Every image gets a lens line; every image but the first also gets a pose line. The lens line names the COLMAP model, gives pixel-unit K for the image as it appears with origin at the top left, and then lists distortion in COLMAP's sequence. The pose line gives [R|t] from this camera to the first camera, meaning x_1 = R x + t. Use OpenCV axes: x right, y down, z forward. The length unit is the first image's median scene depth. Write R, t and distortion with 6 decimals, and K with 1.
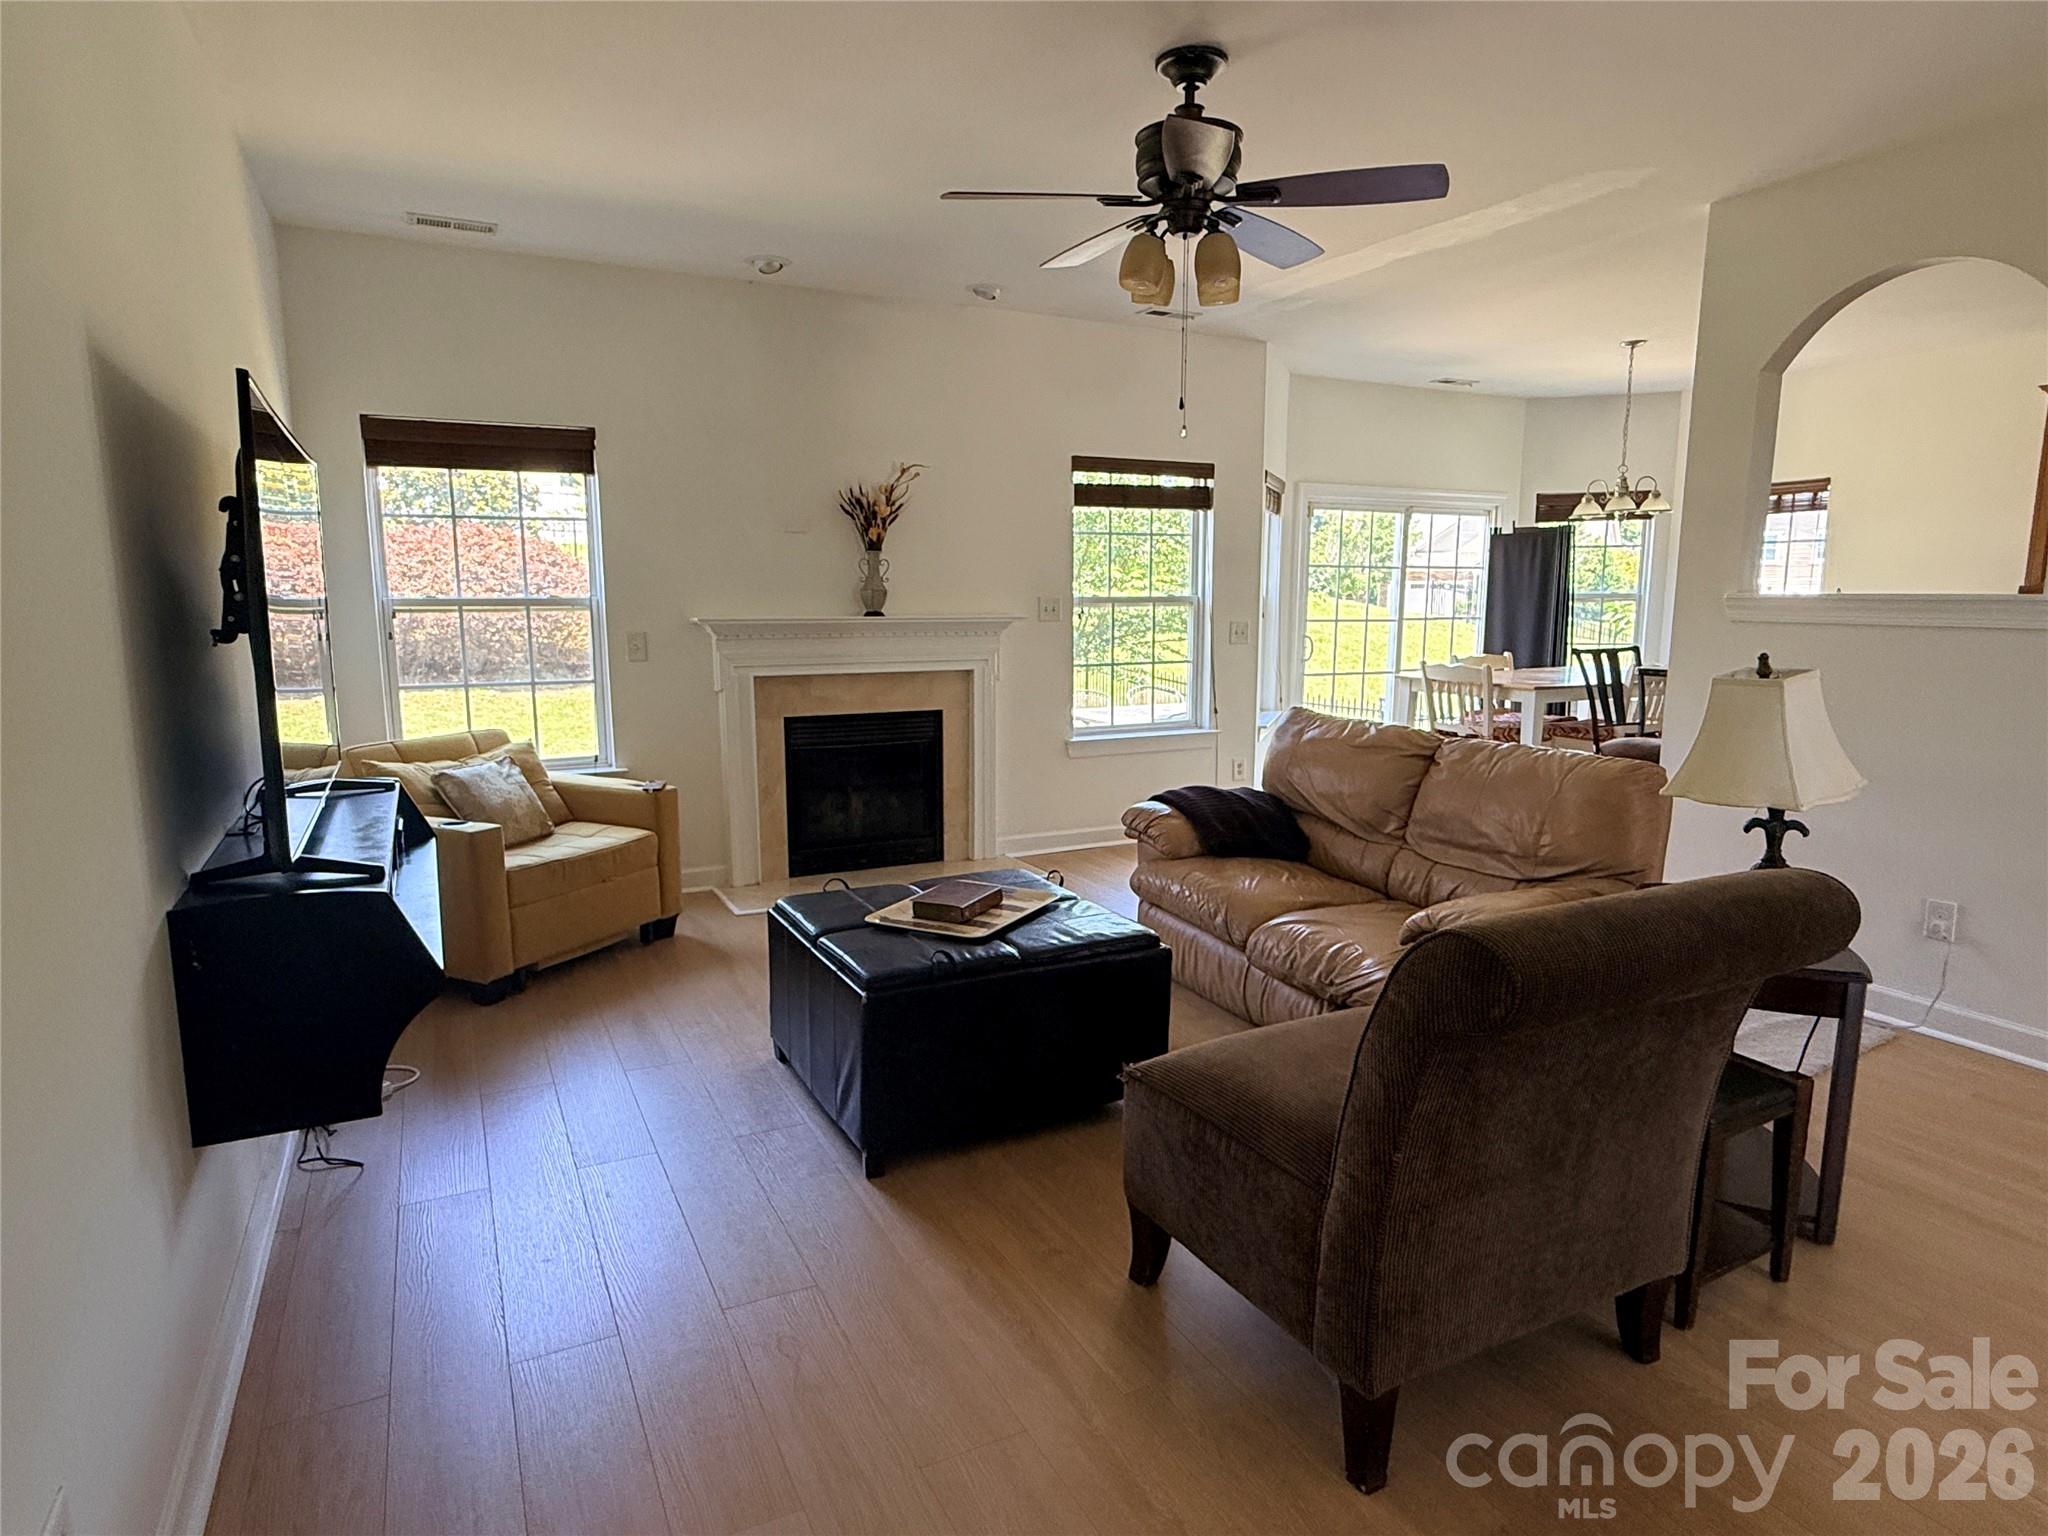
lens RADIAL K [[1166.0, 0, 1023.3], [0, 1166.0, 772.6], [0, 0, 1]] dist [-0.001120, 0.000234]
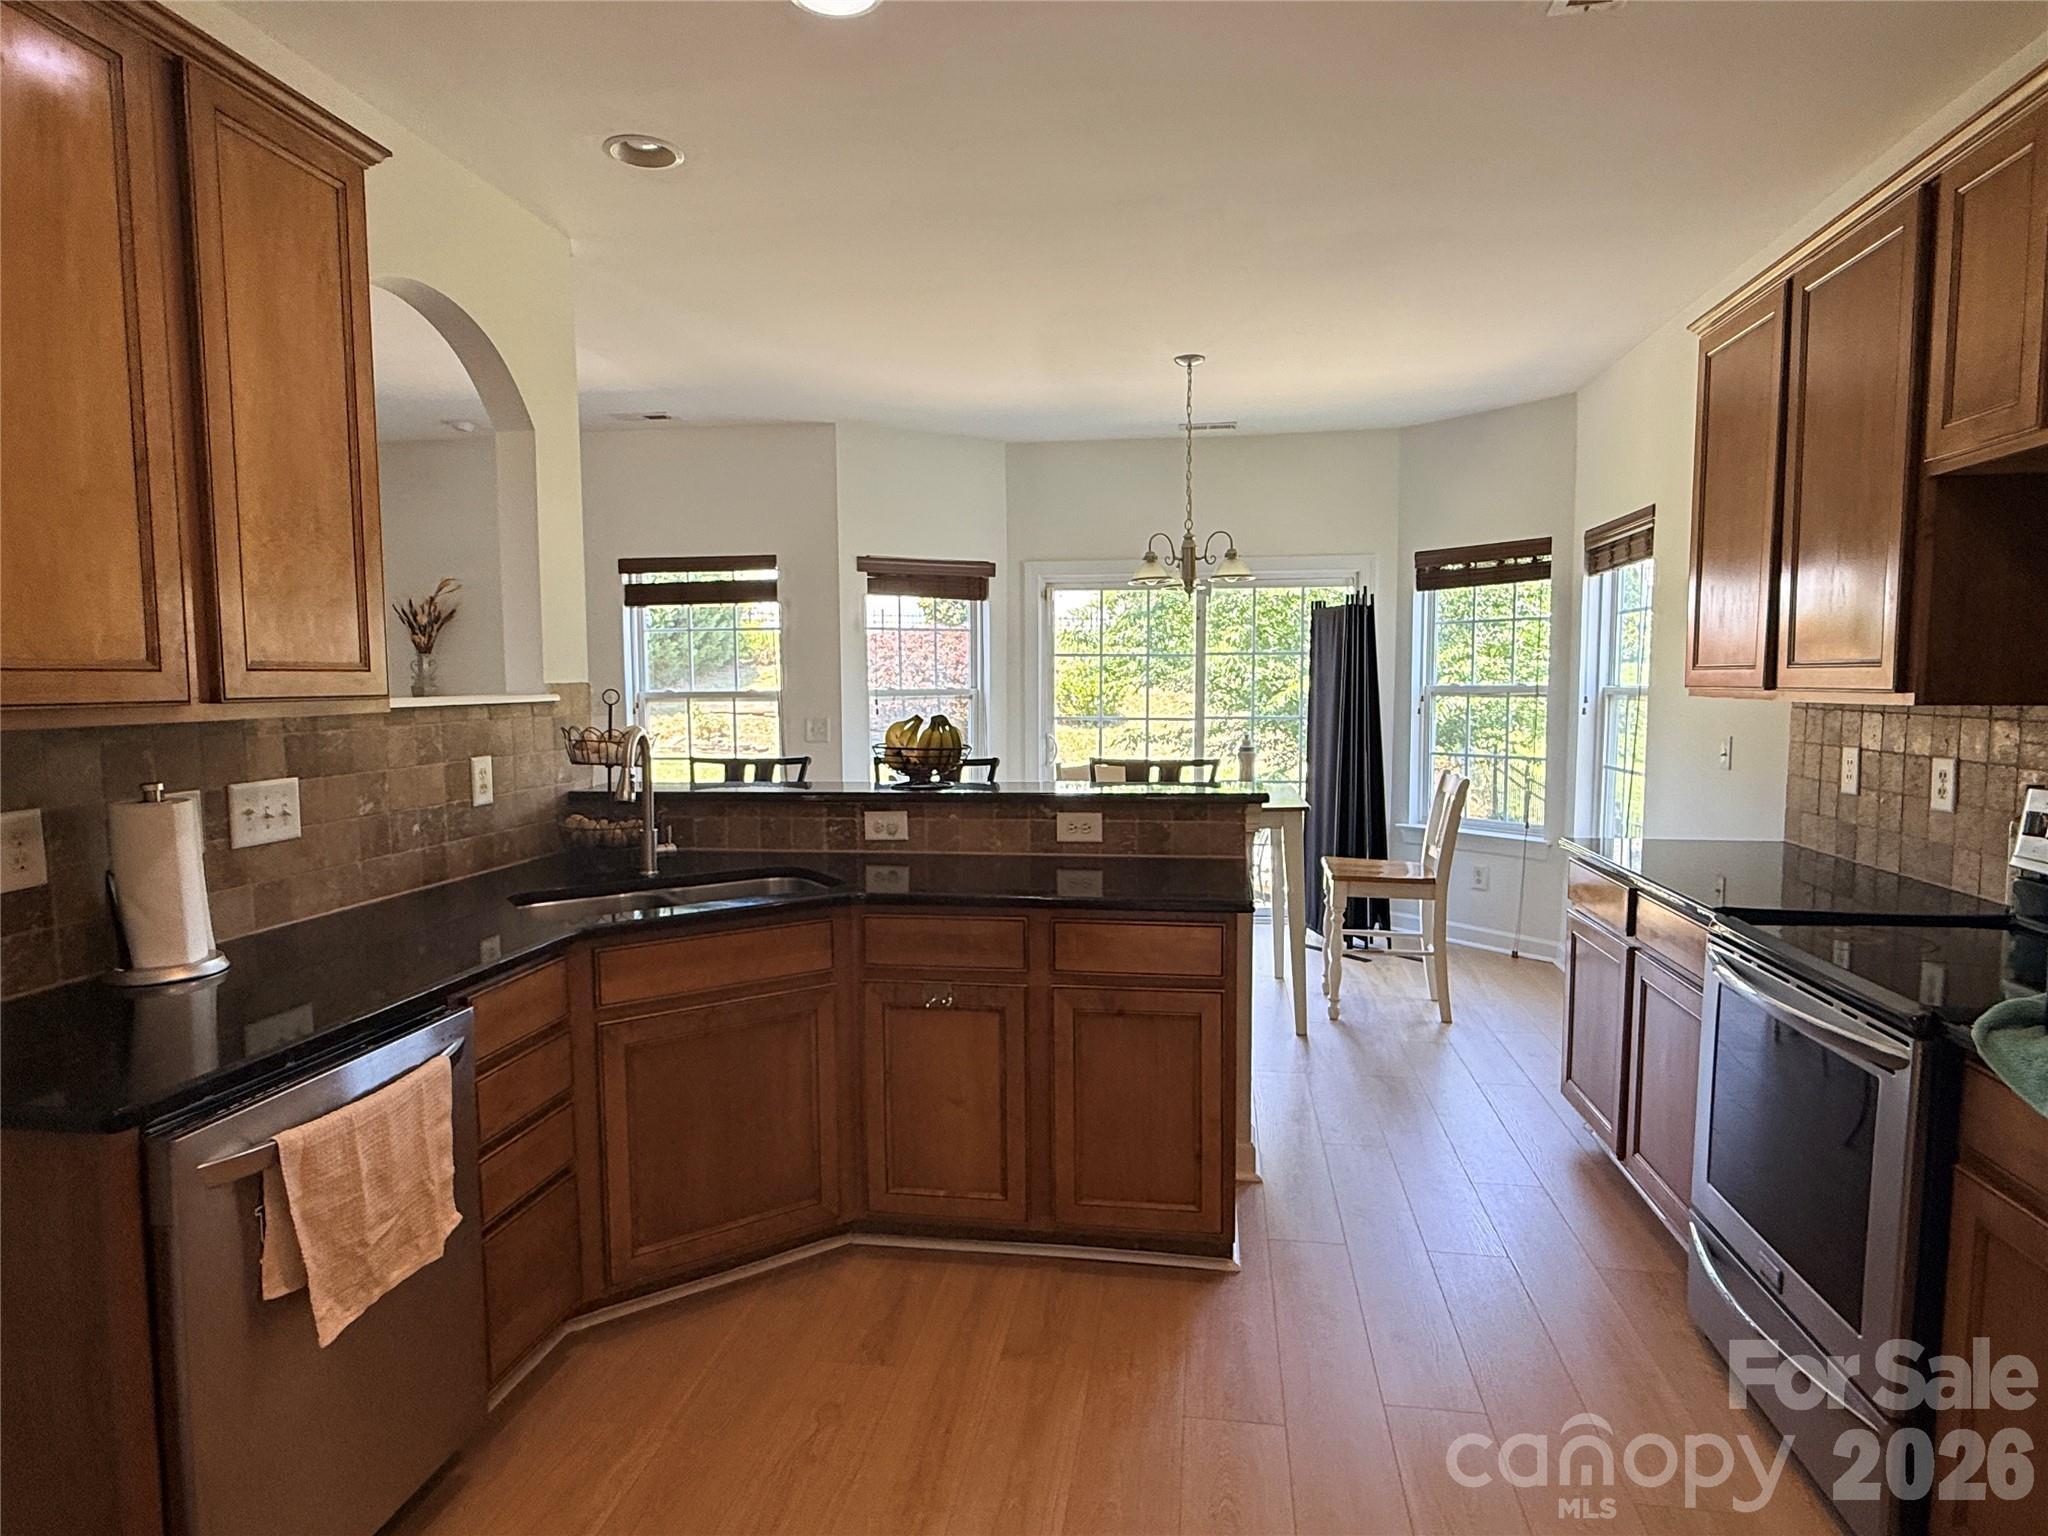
lens RADIAL K [[1166.0, 0, 1015.2], [0, 1166.0, 774.9], [0, 0, 1]] dist [-0.001120, 0.000234]
pose [[0.806442, 0.042296, -0.589798, 1.135568], [-0.086665, 0.995122, -0.047136, -0.070143], [0.584928, 0.089128, 0.806174, 0.447677]]
